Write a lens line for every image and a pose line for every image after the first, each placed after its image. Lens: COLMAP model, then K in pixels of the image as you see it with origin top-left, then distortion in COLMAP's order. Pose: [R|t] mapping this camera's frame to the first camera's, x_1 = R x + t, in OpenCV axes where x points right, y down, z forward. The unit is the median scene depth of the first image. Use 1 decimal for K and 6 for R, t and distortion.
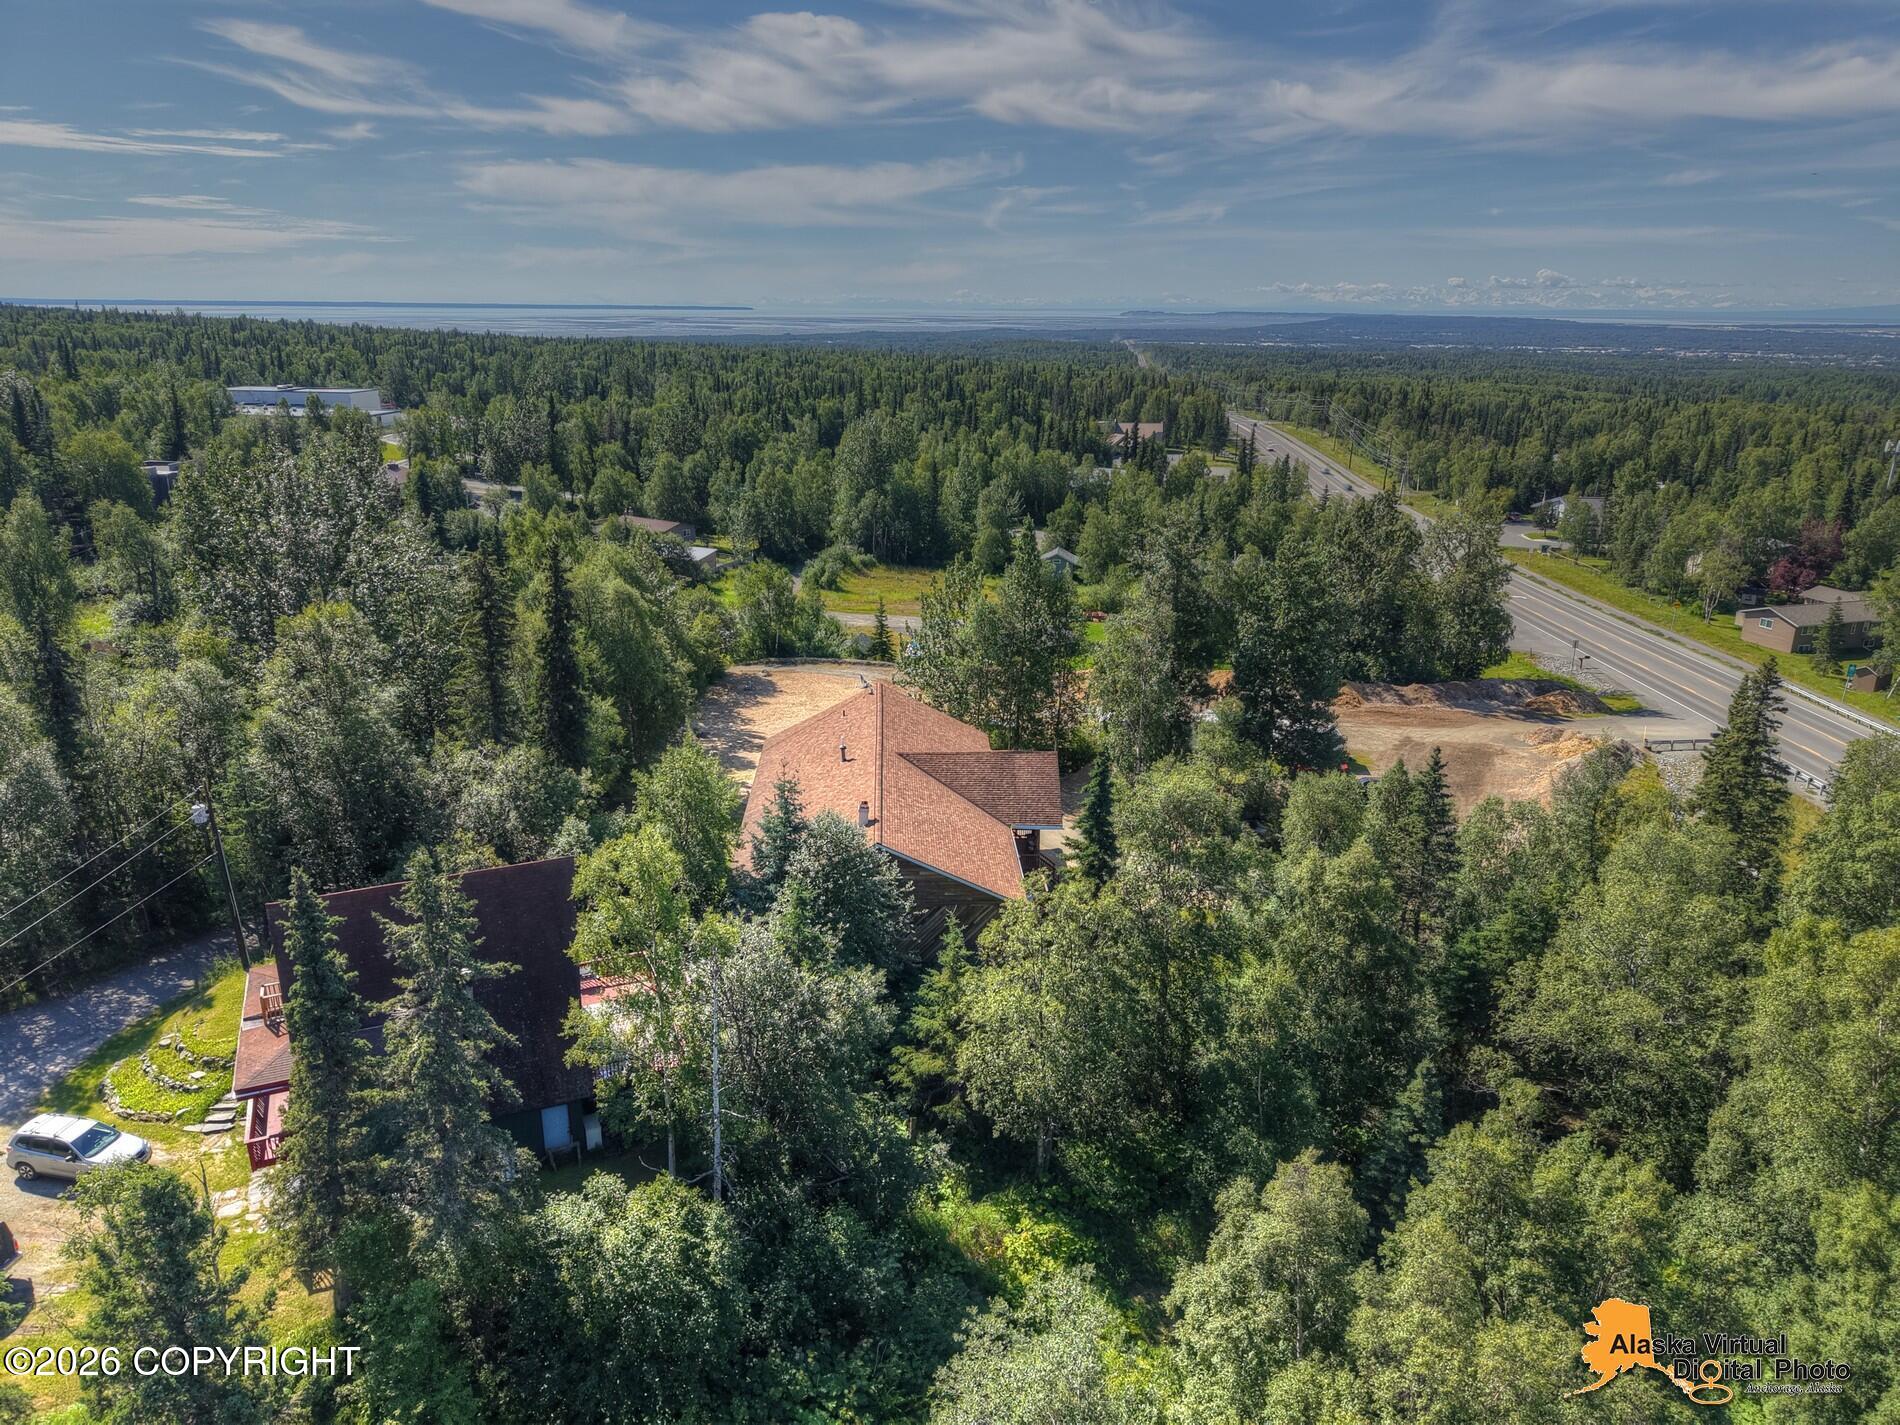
lens RADIAL K [[1289.6, 0, 942.9], [0, 1289.6, 705.9], [0, 0, 1]] dist [0.008174, -0.004853]
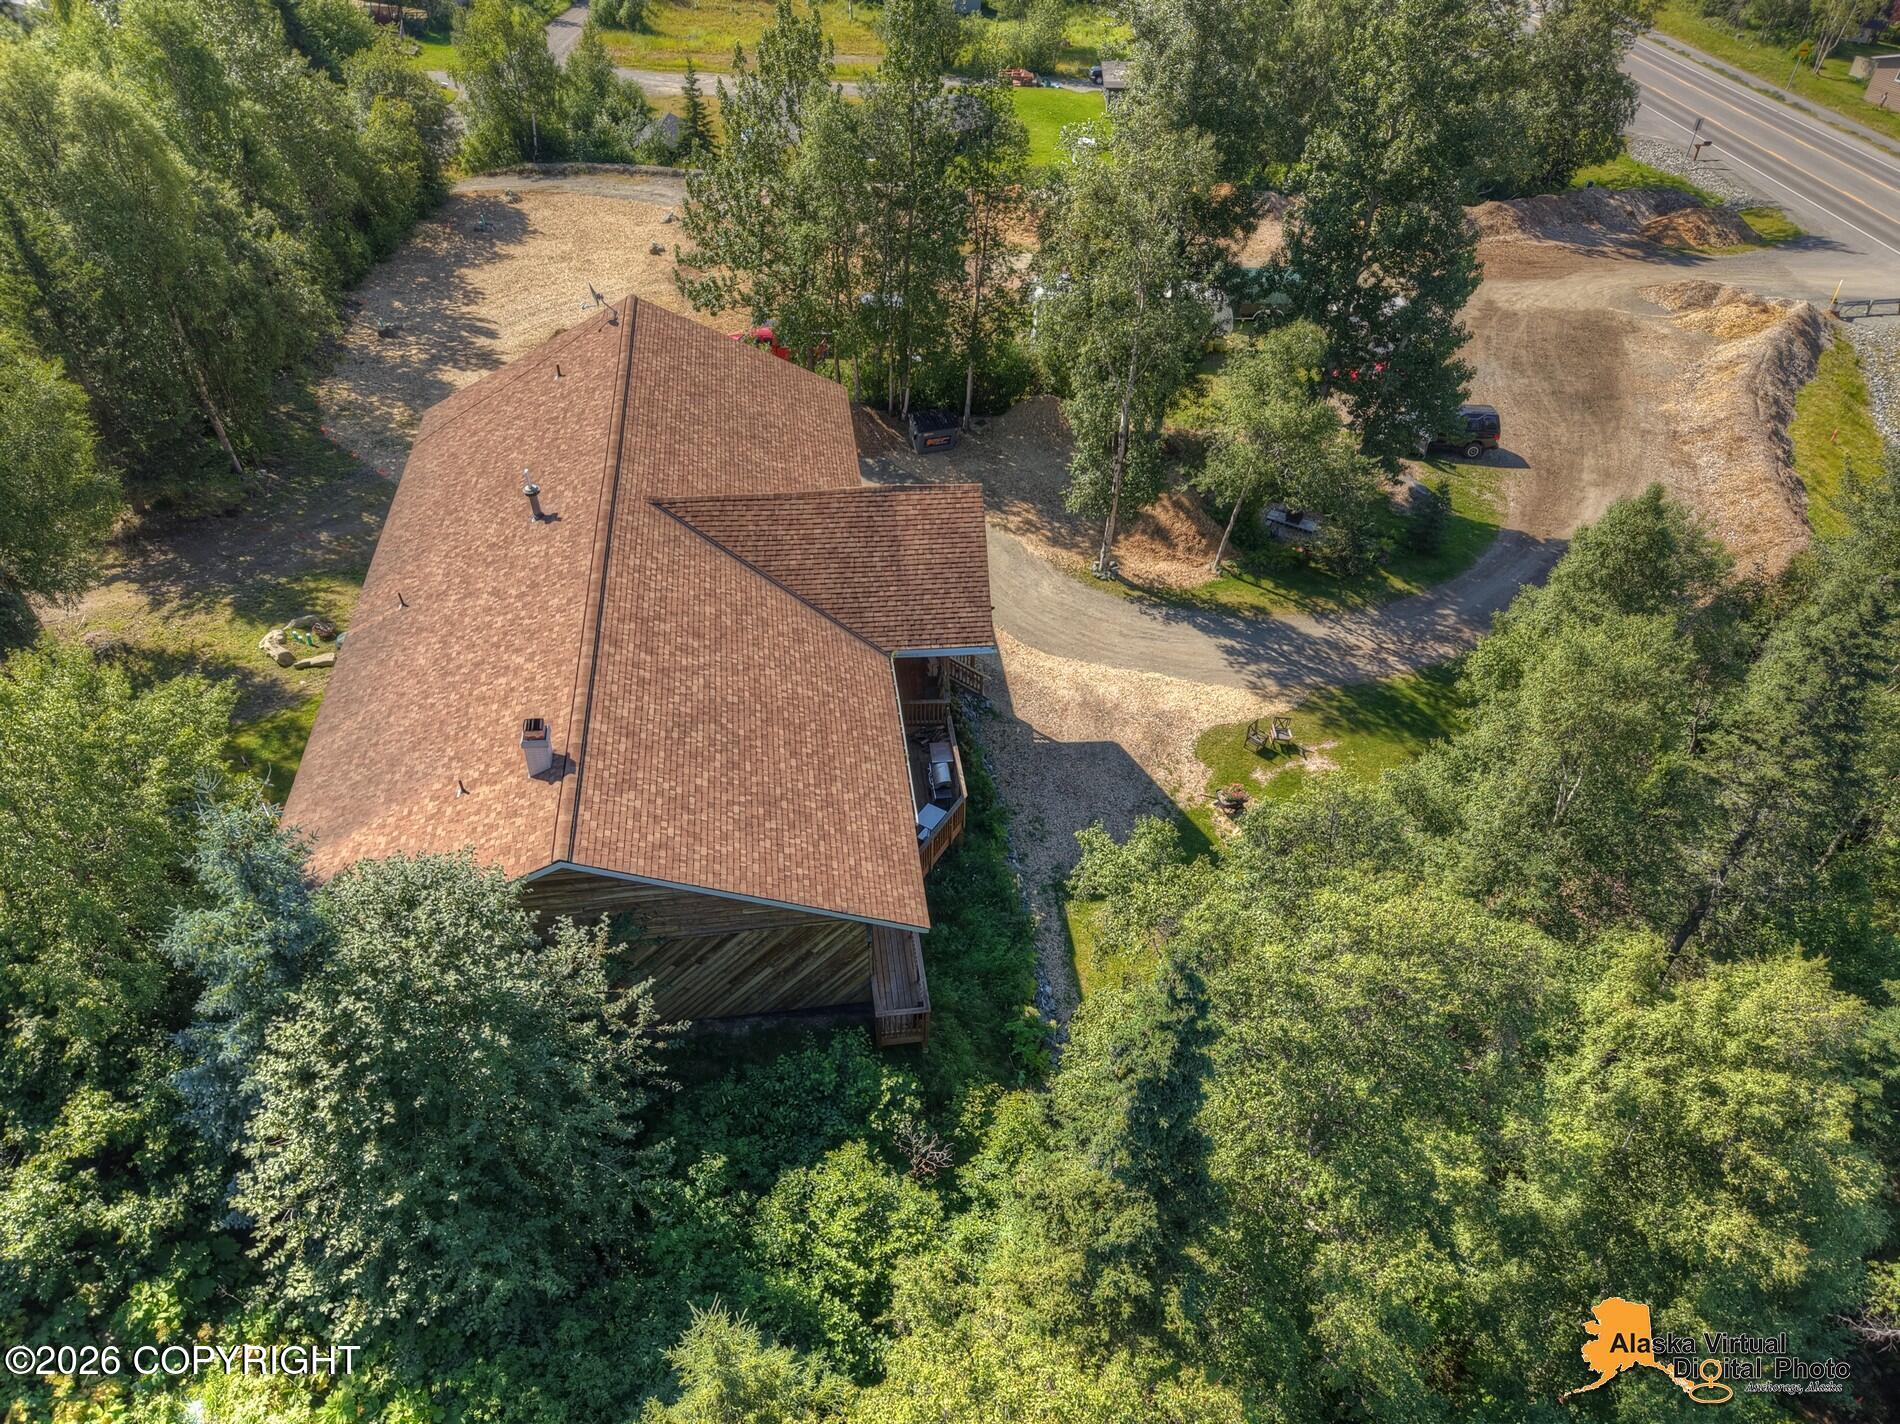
lens RADIAL K [[1285.5, 0, 950.0], [0, 1285.5, 712.0], [0, 0, 1]] dist [0.010856, -0.006564]
pose [[0.996090, -0.046382, 0.075191, 0.019975], [0.012183, 0.915081, 0.403085, -0.046678], [-0.087502, -0.400593, 0.912068, 0.293137]]
